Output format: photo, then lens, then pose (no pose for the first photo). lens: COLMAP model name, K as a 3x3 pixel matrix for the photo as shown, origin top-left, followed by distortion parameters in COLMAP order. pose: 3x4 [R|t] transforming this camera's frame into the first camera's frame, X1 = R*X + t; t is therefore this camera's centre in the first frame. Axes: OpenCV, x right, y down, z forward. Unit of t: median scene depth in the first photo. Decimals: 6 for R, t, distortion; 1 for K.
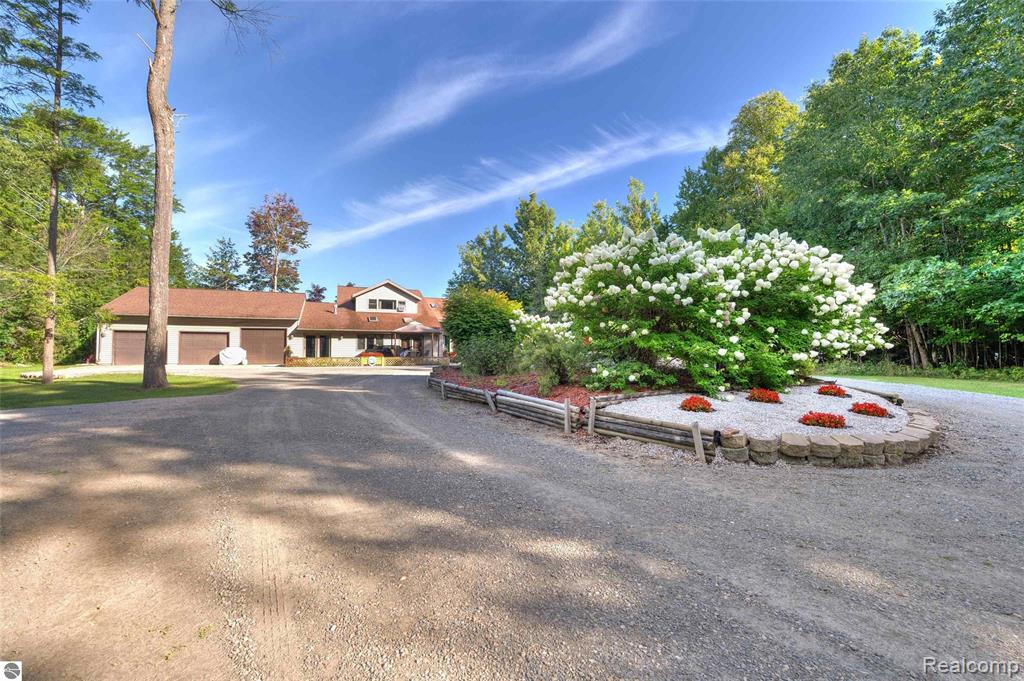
lens RADIAL K [[454.4, 0, 512.9], [0, 454.4, 340.2], [0, 0, 1]] dist [0.000947, 0.000018]
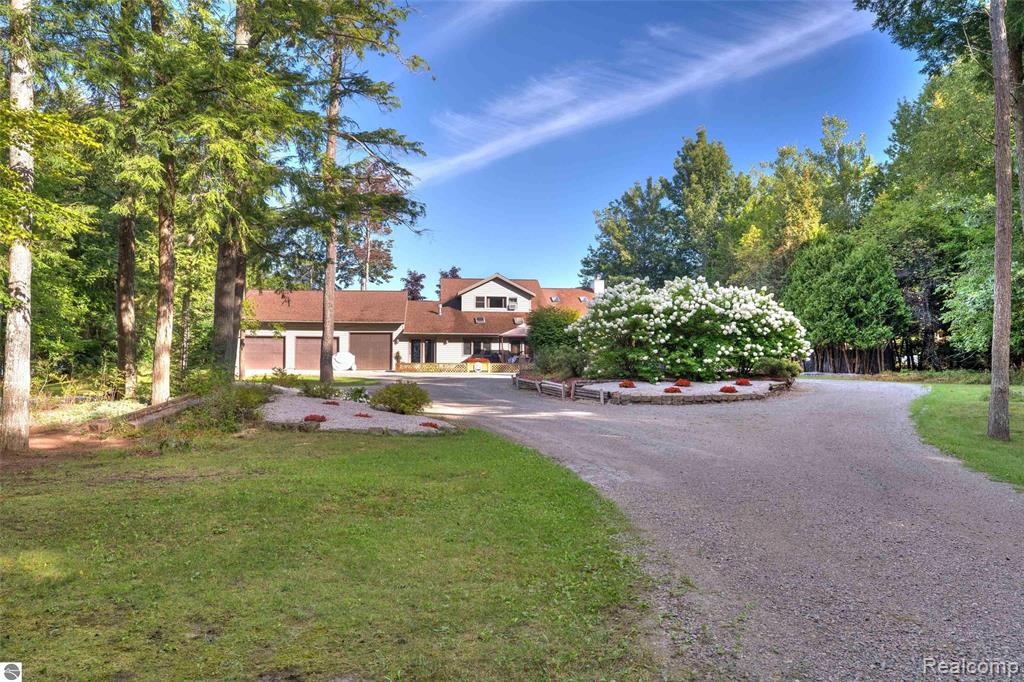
lens RADIAL K [[826.3, 0, 511.7], [0, 826.3, 344.0], [0, 0, 1]] dist [-0.002604, 0.000010]
pose [[0.963236, -0.001696, -0.268651, 0.186770], [0.004121, 0.999956, 0.008464, -0.014217], [0.268624, -0.009260, 0.963200, -0.542252]]
